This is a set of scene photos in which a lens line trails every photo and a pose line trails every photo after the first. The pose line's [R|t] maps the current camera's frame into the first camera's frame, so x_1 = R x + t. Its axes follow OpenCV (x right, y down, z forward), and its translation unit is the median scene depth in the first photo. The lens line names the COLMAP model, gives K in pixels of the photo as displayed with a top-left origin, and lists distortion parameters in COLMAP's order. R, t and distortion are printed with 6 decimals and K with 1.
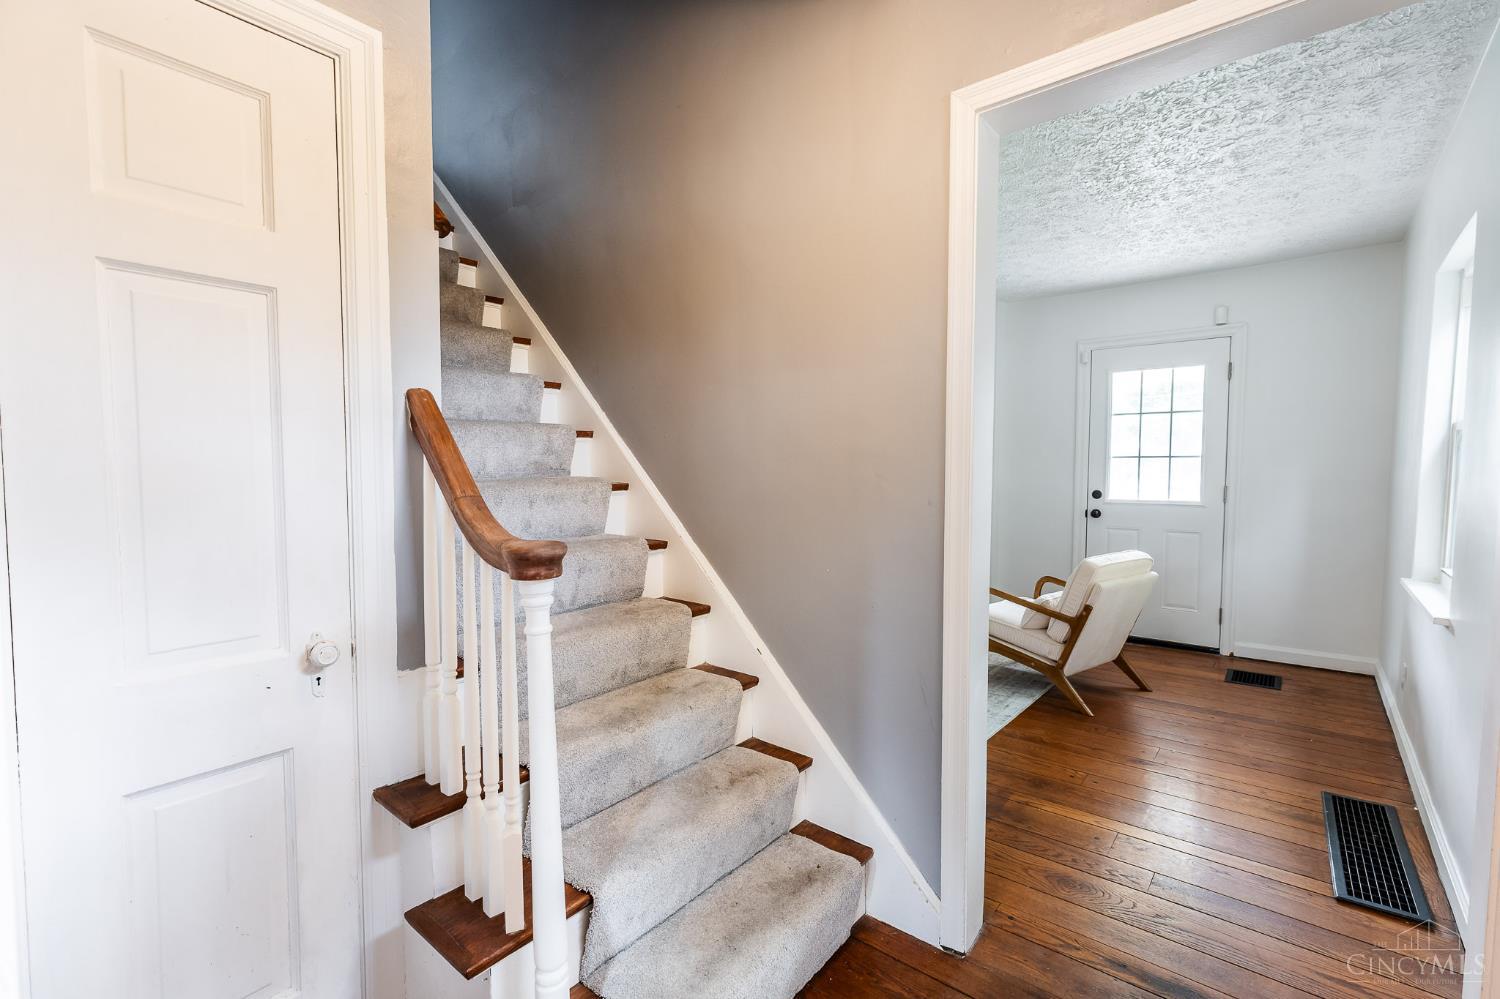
lens RADIAL K [[663.3, 0, 750.0], [0, 663.3, 499.5], [0, 0, 1]] dist [0.000846, 0.000149]
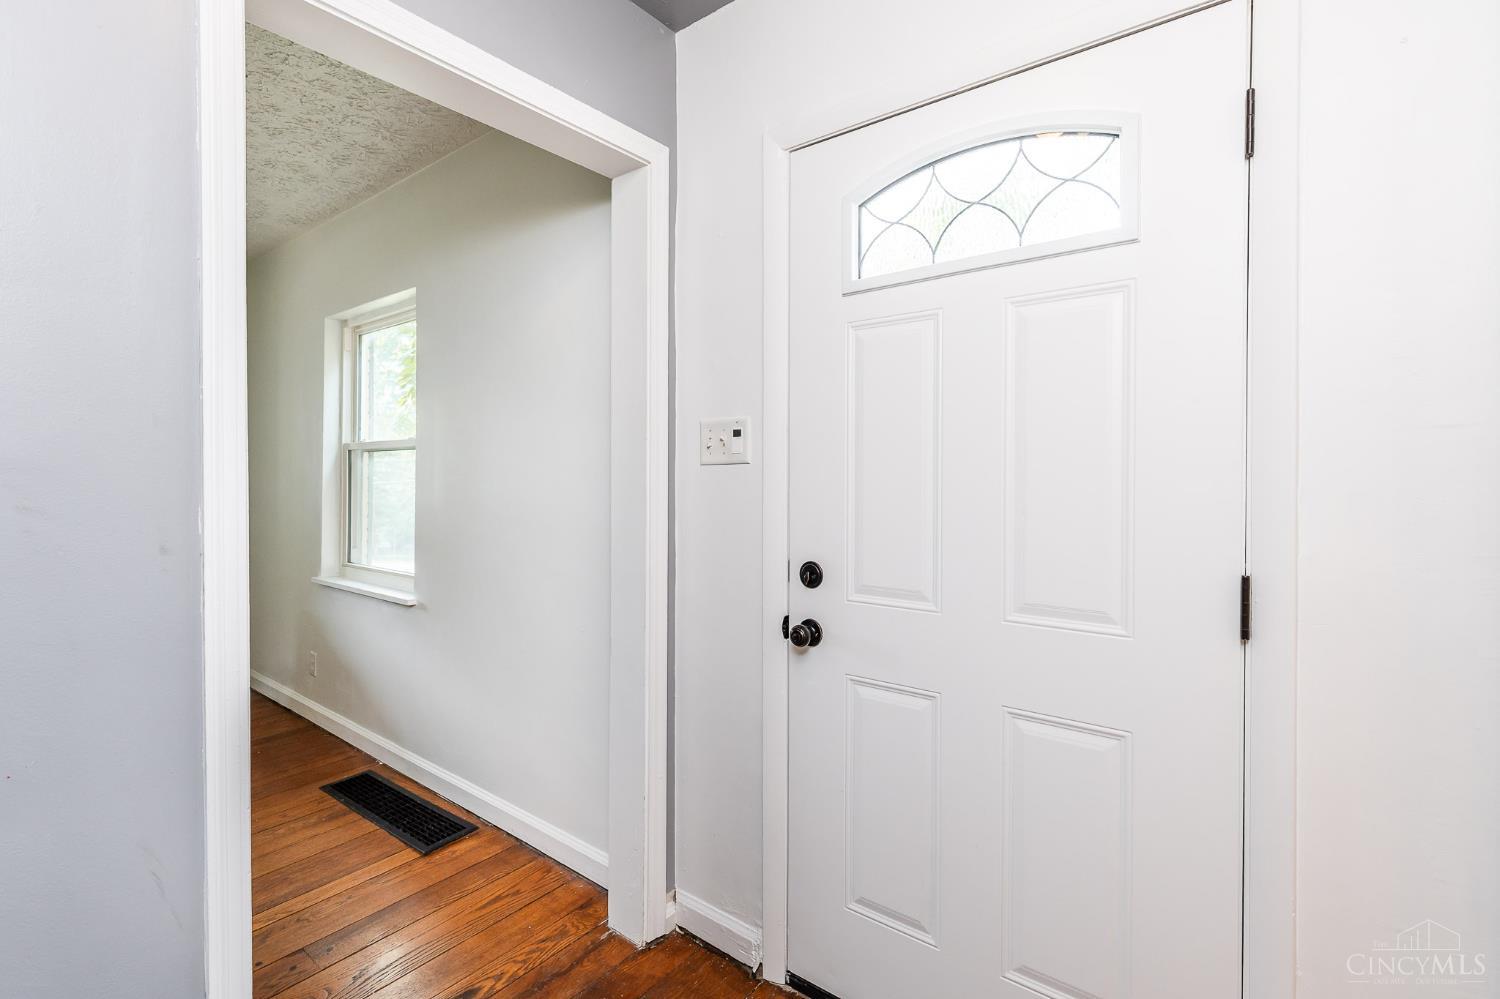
lens RADIAL K [[673.7, 0, 748.3], [0, 673.7, 480.9], [0, 0, 1]] dist [0.000796, 0.000104]
pose [[-0.016618, -0.008381, 0.999827, -0.230215], [0.049510, 0.998731, 0.009194, -0.024366], [-0.998635, 0.049654, -0.016182, 0.332403]]
